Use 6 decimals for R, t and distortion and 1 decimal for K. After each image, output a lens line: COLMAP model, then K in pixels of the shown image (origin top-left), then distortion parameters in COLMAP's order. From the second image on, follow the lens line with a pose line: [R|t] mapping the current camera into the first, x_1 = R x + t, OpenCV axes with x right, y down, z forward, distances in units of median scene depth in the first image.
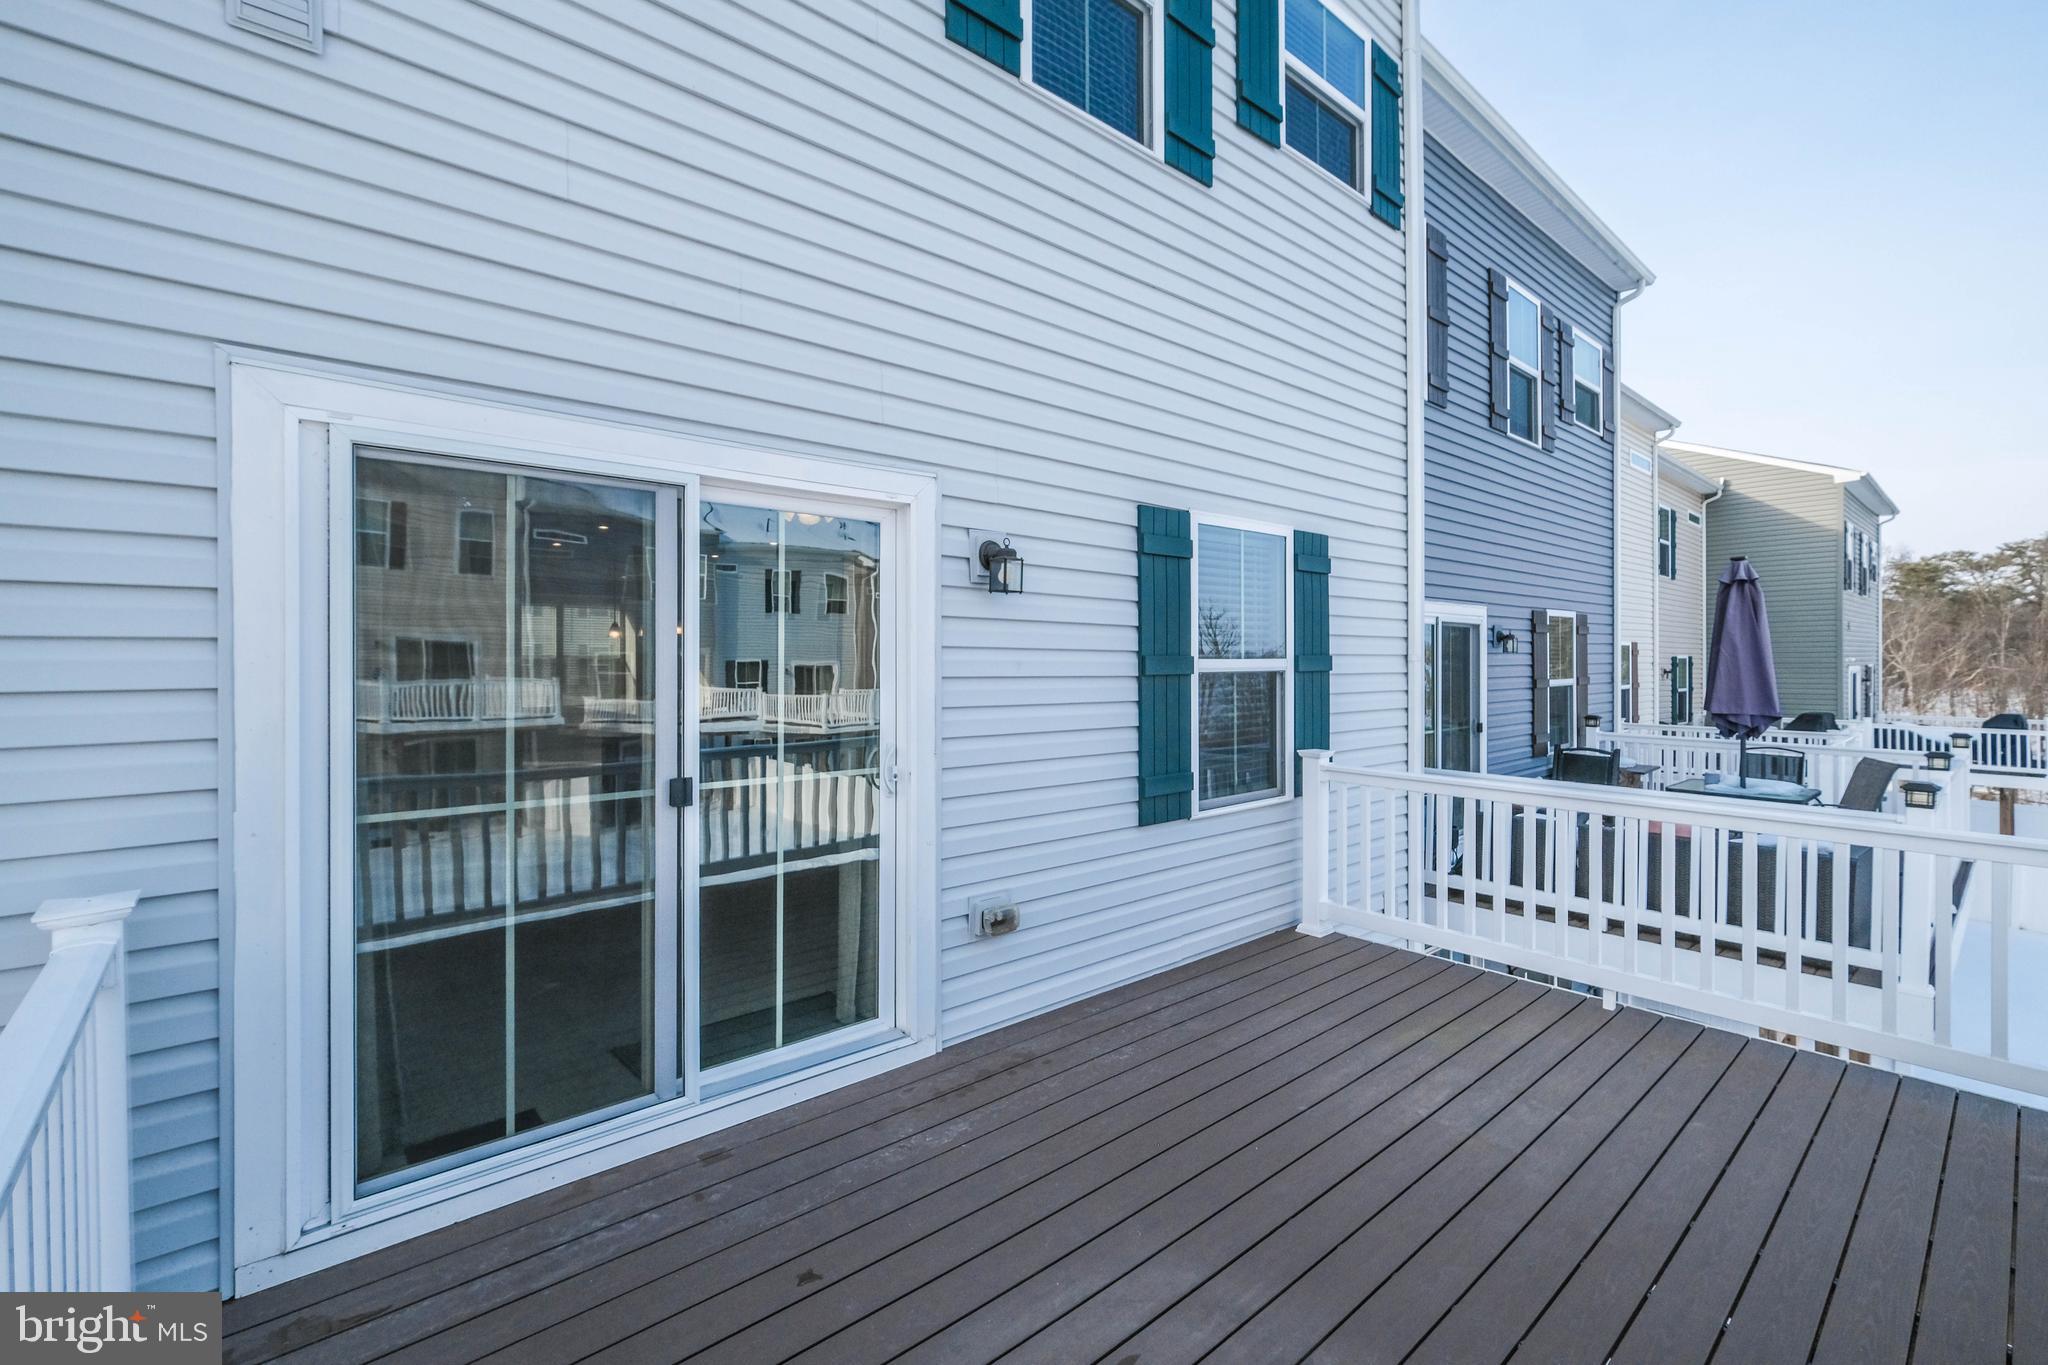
lens RADIAL K [[898.3, 0, 1030.1], [0, 898.3, 669.9], [0, 0, 1]] dist [-0.001789, -0.000912]
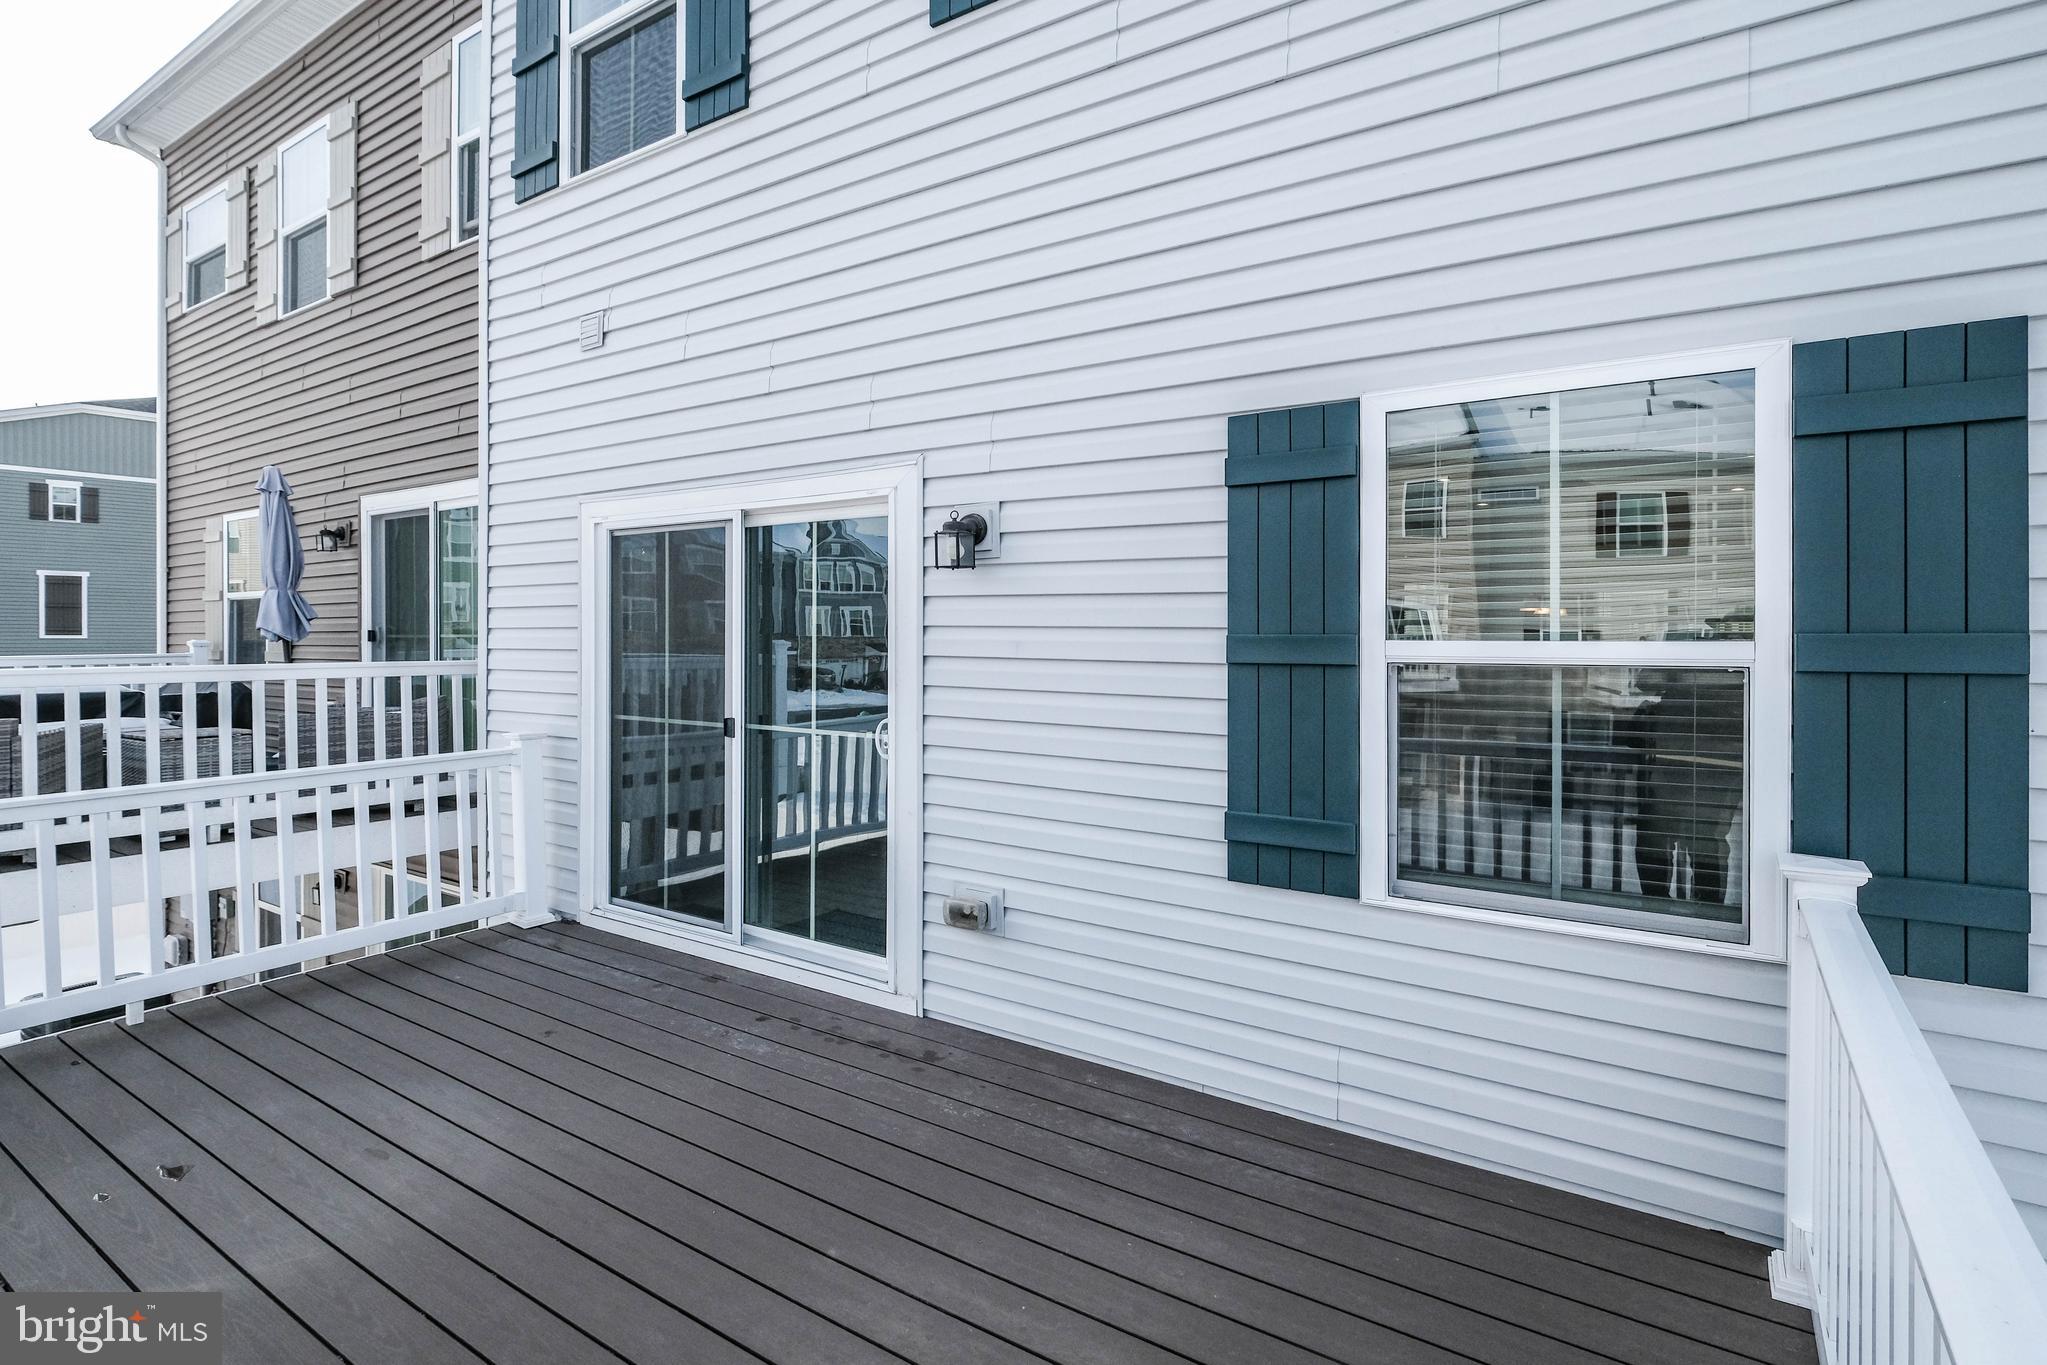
lens RADIAL K [[897.8, 0, 1091.7], [0, 897.8, 641.7], [0, 0, 1]] dist [-0.001789, -0.000912]
pose [[0.326856, 0.007764, -0.945042, 0.872152], [-0.014475, 0.999890, 0.003208, -0.012510], [0.944963, 0.012631, 0.326933, 0.784874]]
